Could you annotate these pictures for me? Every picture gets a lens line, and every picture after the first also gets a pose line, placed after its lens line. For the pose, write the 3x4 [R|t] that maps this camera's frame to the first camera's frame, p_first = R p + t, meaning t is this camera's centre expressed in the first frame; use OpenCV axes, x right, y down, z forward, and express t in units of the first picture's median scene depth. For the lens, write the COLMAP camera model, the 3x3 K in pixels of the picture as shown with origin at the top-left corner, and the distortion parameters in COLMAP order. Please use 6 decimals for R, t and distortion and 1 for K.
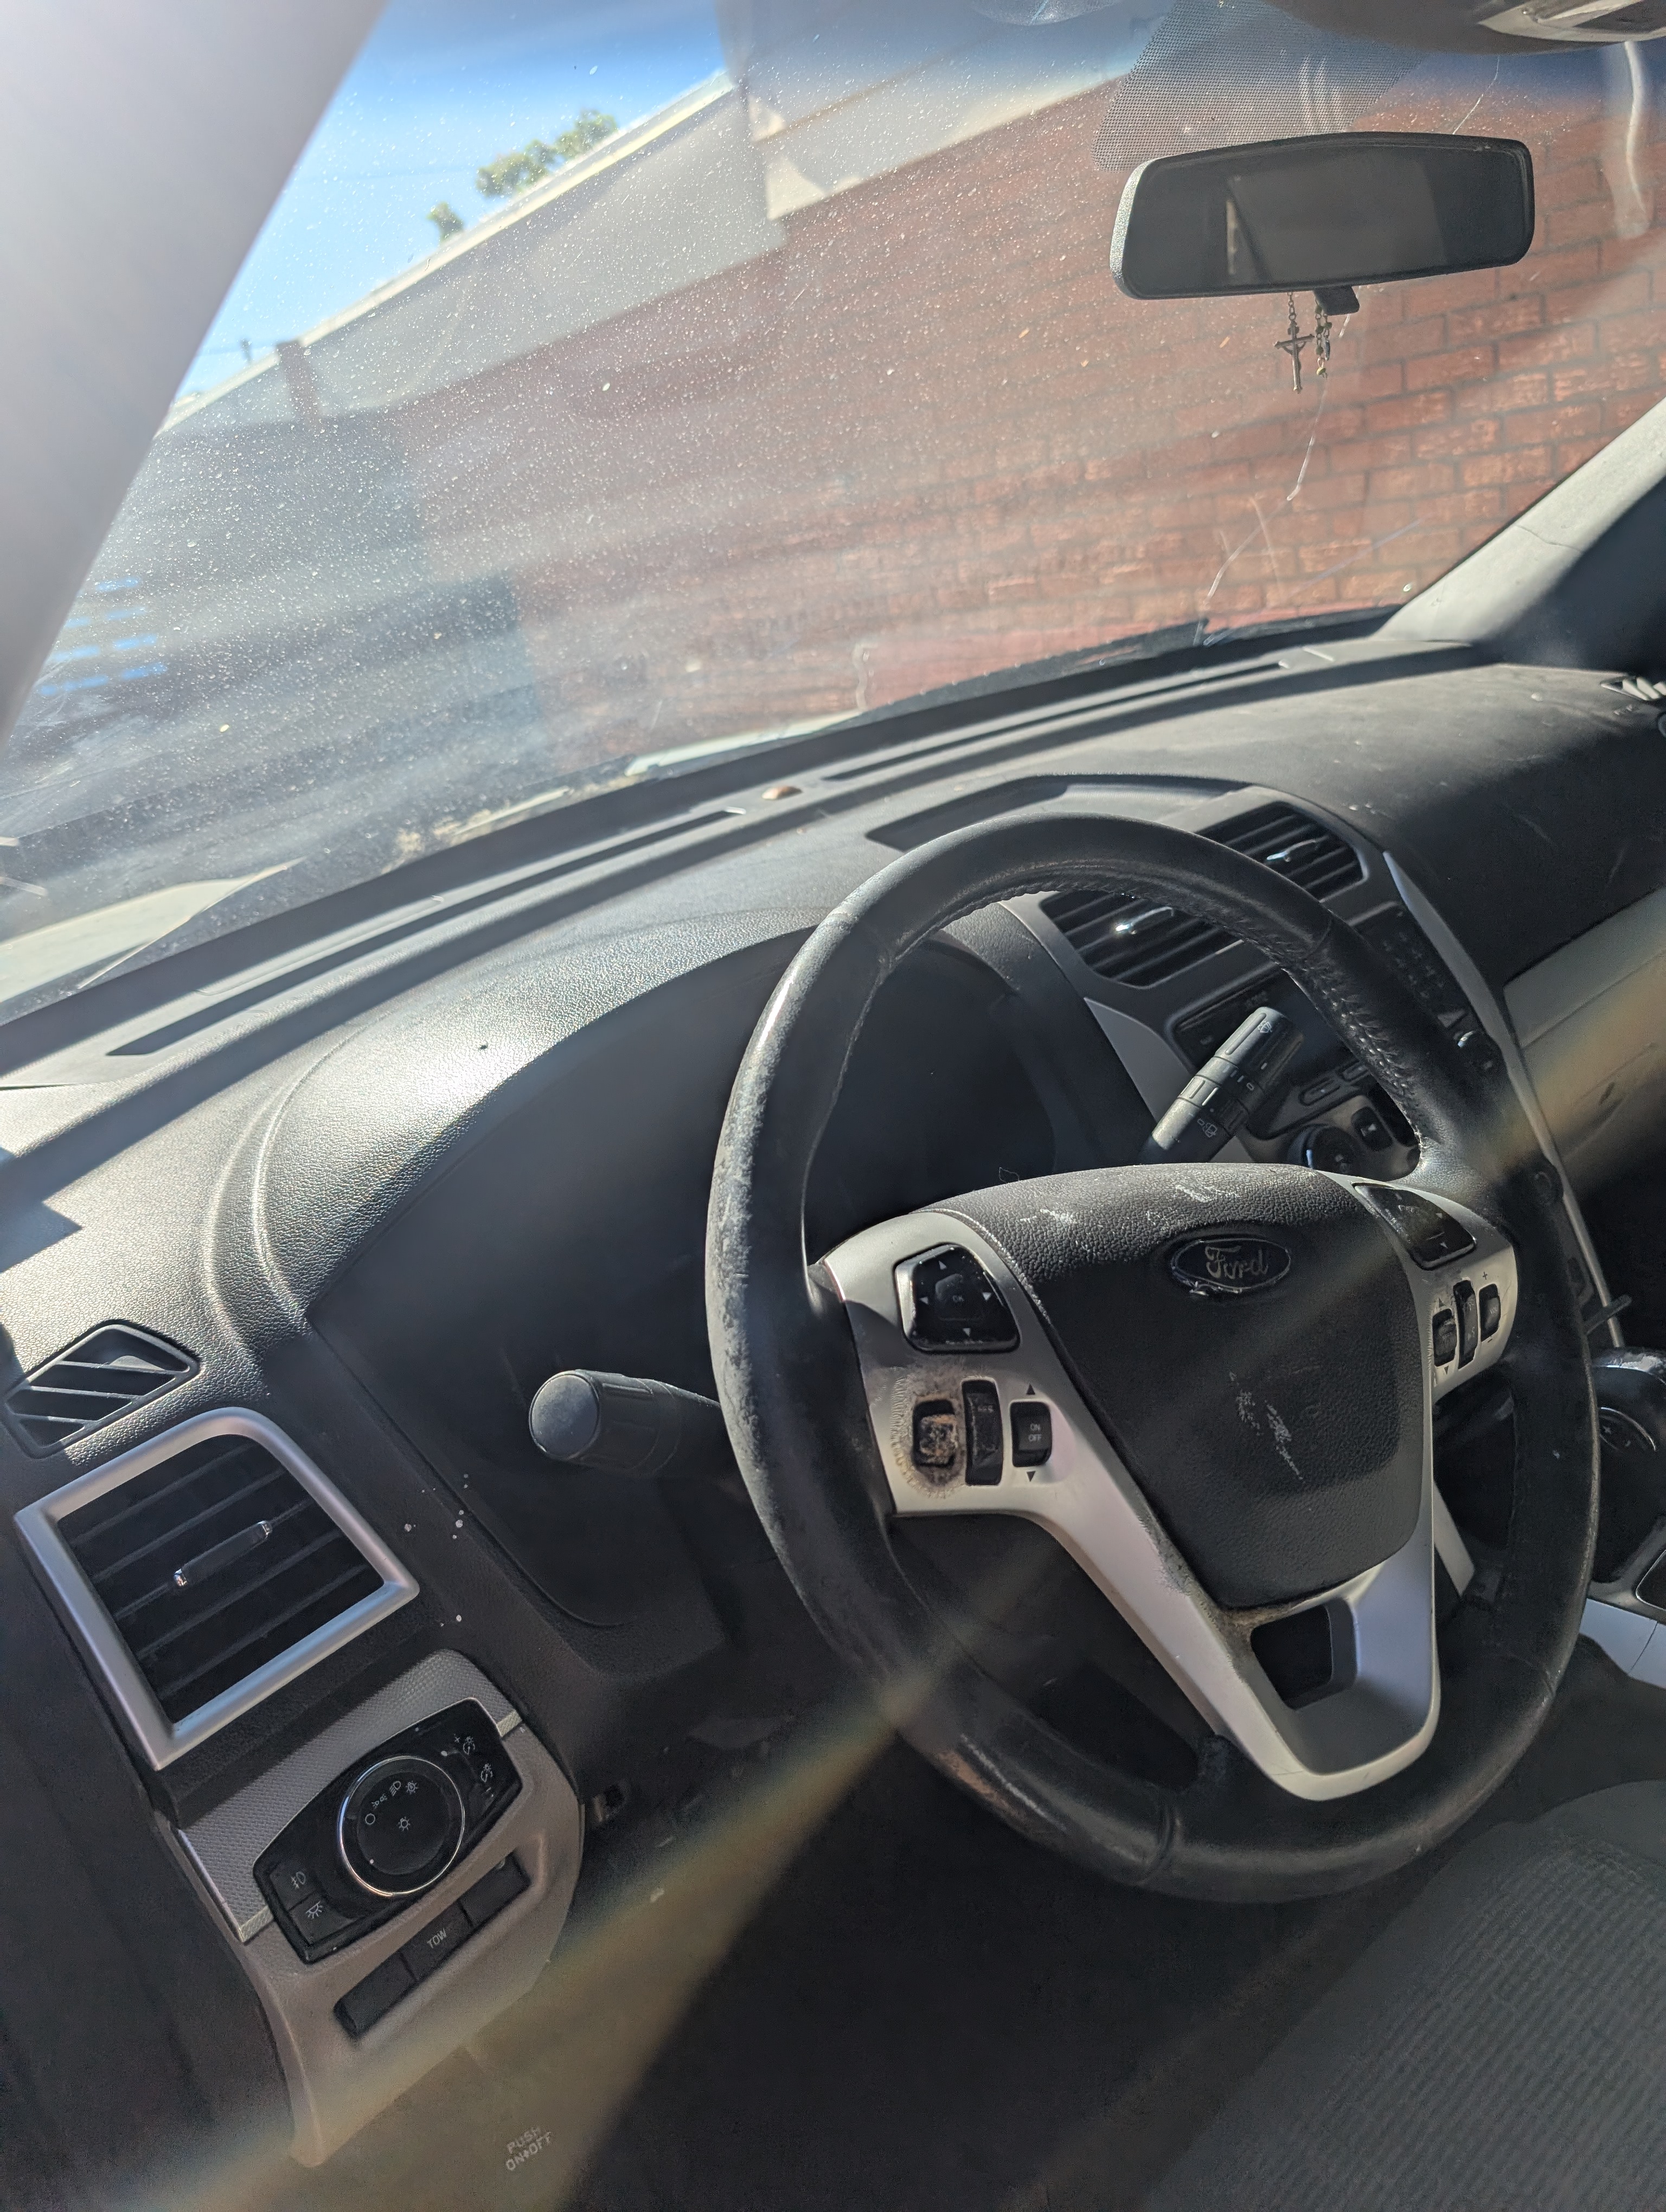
lens RADIAL K [[1576.2, 0, 833.0], [0, 1576.2, 1106.0], [0, 0, 1]] dist [0.007467, 0.000143]
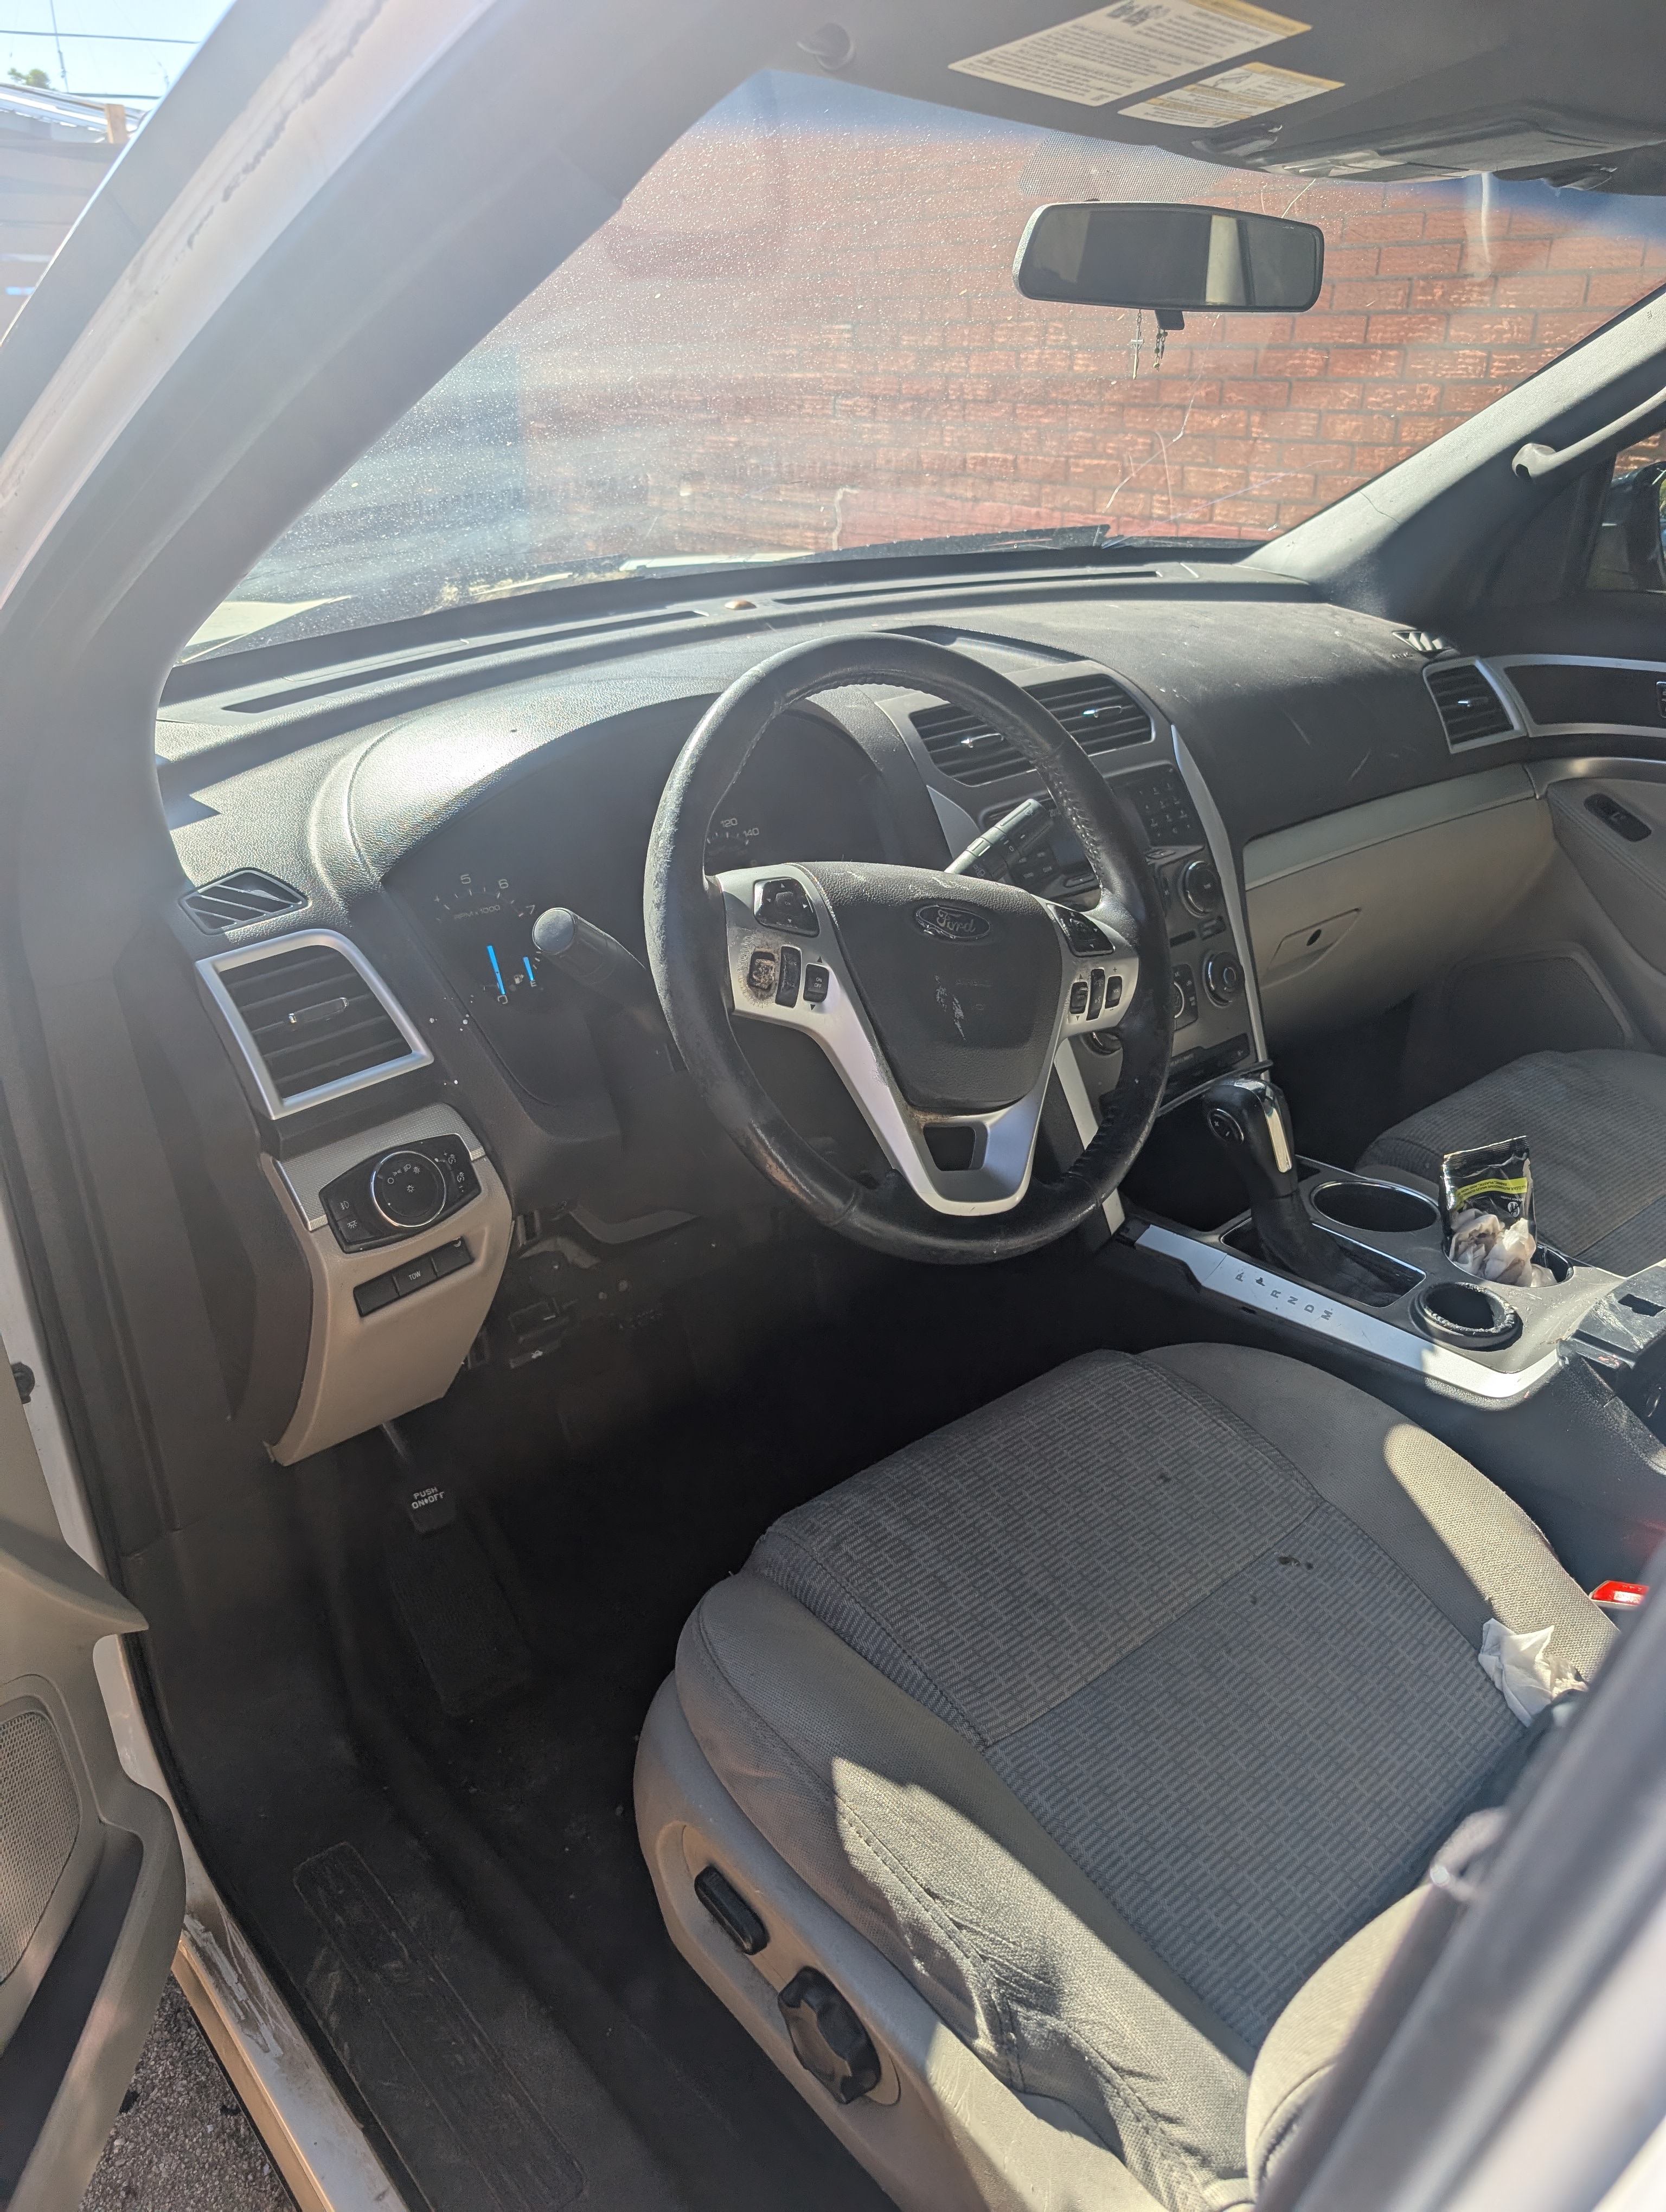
lens RADIAL K [[1576.2, 0, 833.0], [0, 1576.2, 1106.0], [0, 0, 1]] dist [0.007467, 0.000143]
pose [[0.986236, 0.152224, 0.064545, 0.031453], [-0.157577, 0.983570, 0.088090, 0.112852], [-0.050075, -0.097049, 0.994019, -0.469018]]
